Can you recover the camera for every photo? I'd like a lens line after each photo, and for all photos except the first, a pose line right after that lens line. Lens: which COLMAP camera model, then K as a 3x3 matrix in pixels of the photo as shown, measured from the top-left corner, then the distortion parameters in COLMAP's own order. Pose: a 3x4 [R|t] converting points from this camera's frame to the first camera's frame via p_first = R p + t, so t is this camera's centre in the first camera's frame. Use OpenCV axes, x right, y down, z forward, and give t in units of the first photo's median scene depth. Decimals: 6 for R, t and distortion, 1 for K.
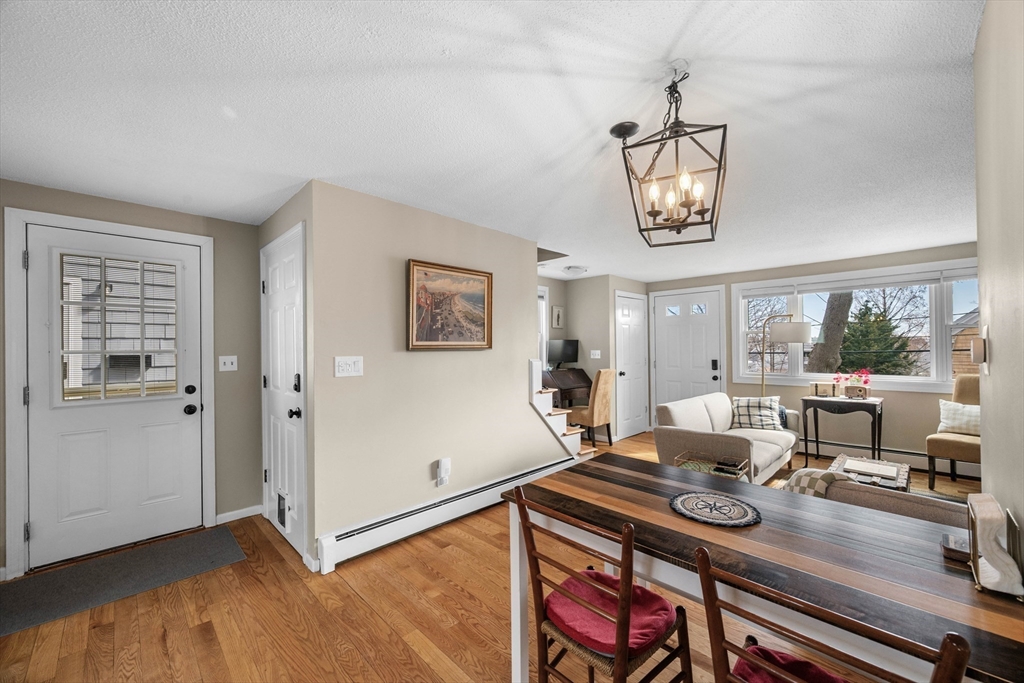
lens RADIAL K [[401.2, 0, 512.4], [0, 401.2, 345.8], [0, 0, 1]] dist [-0.008920, 0.000098]
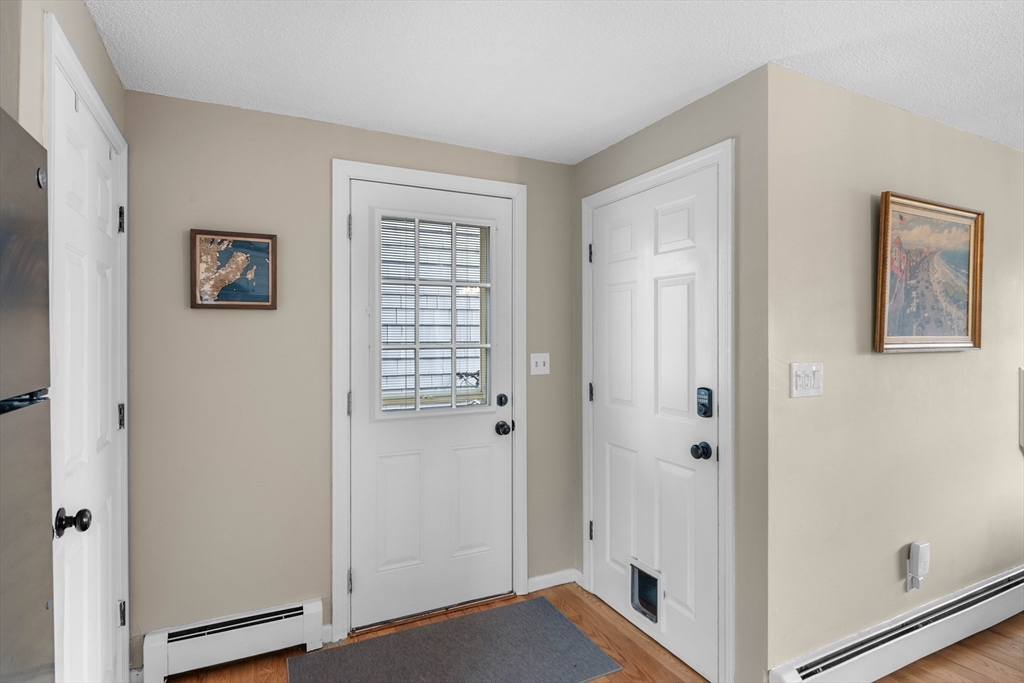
lens RADIAL K [[536.0, 0, 512.4], [0, 536.0, 336.1], [0, 0, 1]] dist [-0.006270, -0.000560]
pose [[0.944044, 0.009446, -0.329683, -0.466249], [-0.007579, 0.999947, 0.006950, -0.011594], [0.329731, -0.004062, 0.944066, 0.098408]]
